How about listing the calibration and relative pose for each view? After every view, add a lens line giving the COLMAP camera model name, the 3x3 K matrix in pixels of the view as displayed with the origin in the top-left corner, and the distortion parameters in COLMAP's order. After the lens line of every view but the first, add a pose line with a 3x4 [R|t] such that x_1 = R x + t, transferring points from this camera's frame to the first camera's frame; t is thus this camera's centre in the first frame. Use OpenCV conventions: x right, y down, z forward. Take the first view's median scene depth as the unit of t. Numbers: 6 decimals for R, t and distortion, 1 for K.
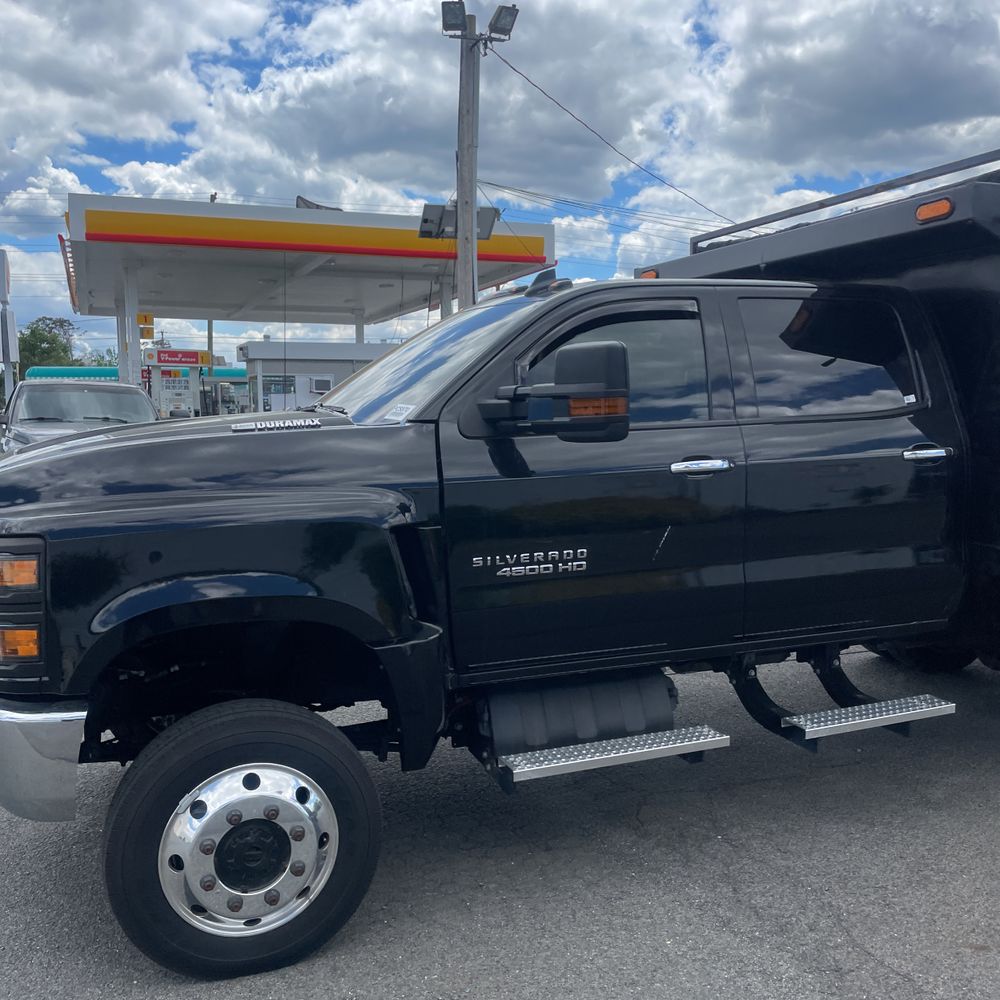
lens RADIAL K [[1020.2, 0, 494.8], [0, 1020.2, 492.1], [0, 0, 1]] dist [0.066551, -0.097484]
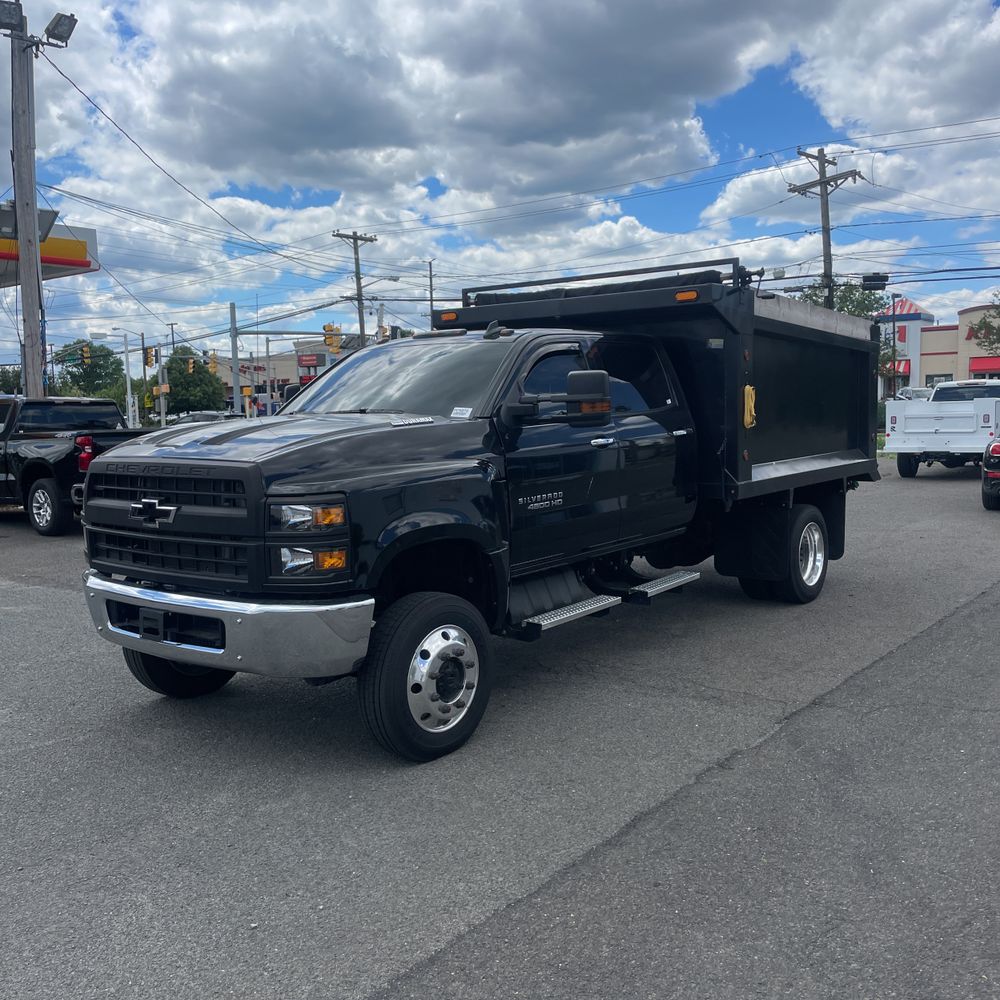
lens RADIAL K [[1020.4, 0, 499.6], [0, 1020.4, 491.2], [0, 0, 1]] dist [0.106253, -0.172347]
pose [[0.860698, -0.053667, 0.506280, -0.118985], [0.056153, 0.998368, 0.010367, 0.004391], [-0.506010, 0.019507, 0.862307, -0.056926]]
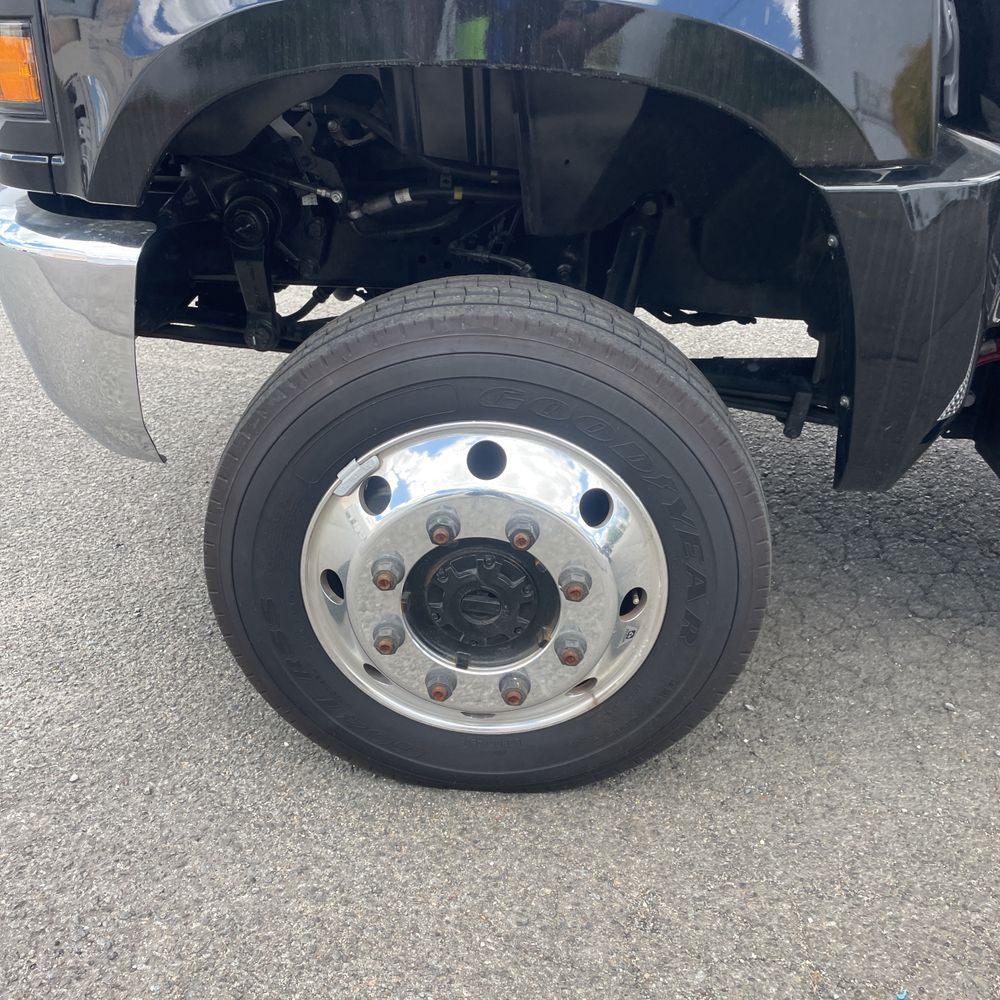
lens RADIAL K [[1020.4, 0, 499.6], [0, 1020.4, 491.2], [0, 0, 1]] dist [0.106253, -0.172347]
pose [[0.915901, 0.207396, -0.343673, -0.009147], [-0.062965, 0.919812, 0.387274, 0.014635], [0.396434, -0.333066, 0.855516, 0.074409]]
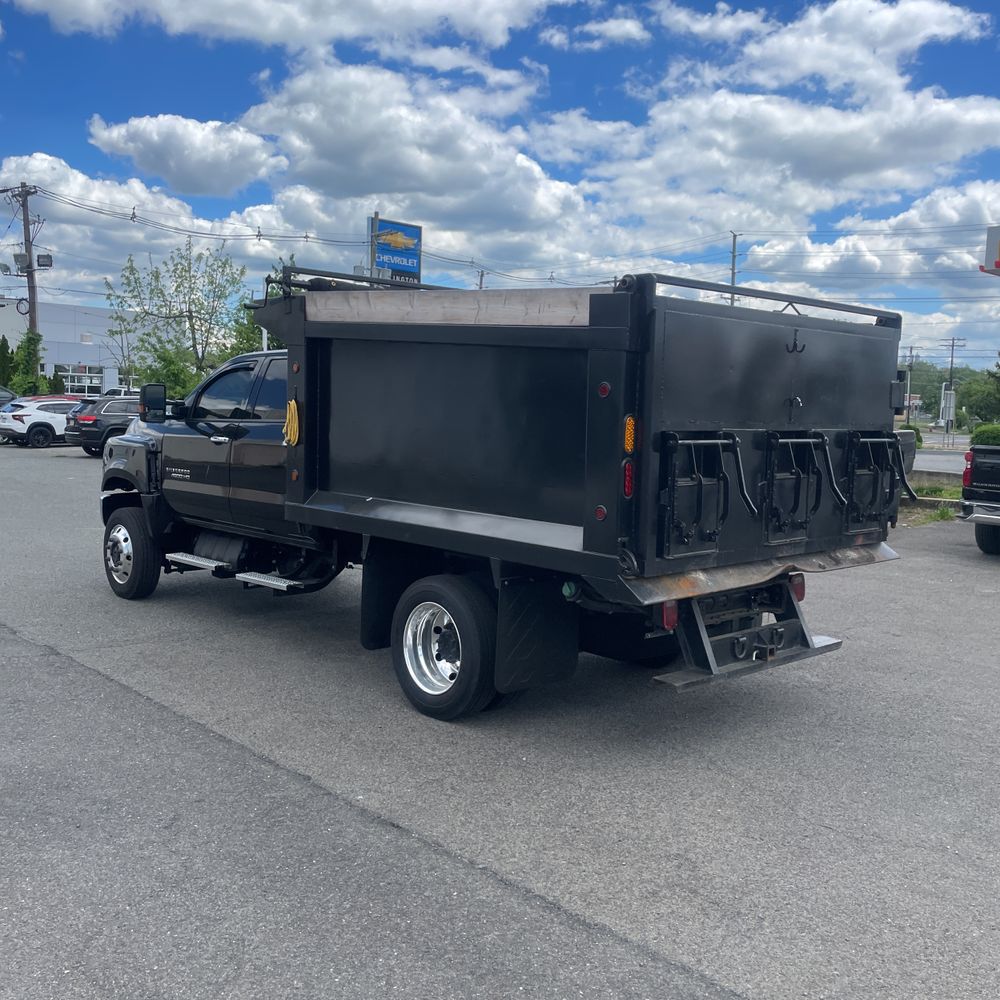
lens RADIAL K [[1020.4, 0, 499.6], [0, 1020.4, 491.2], [0, 0, 1]] dist [0.106253, -0.172347]
pose [[0.366488, 0.096034, -0.925453, 0.353782], [-0.115748, 0.991638, 0.057065, -0.015808], [0.923195, 0.086206, 0.374540, 0.107265]]
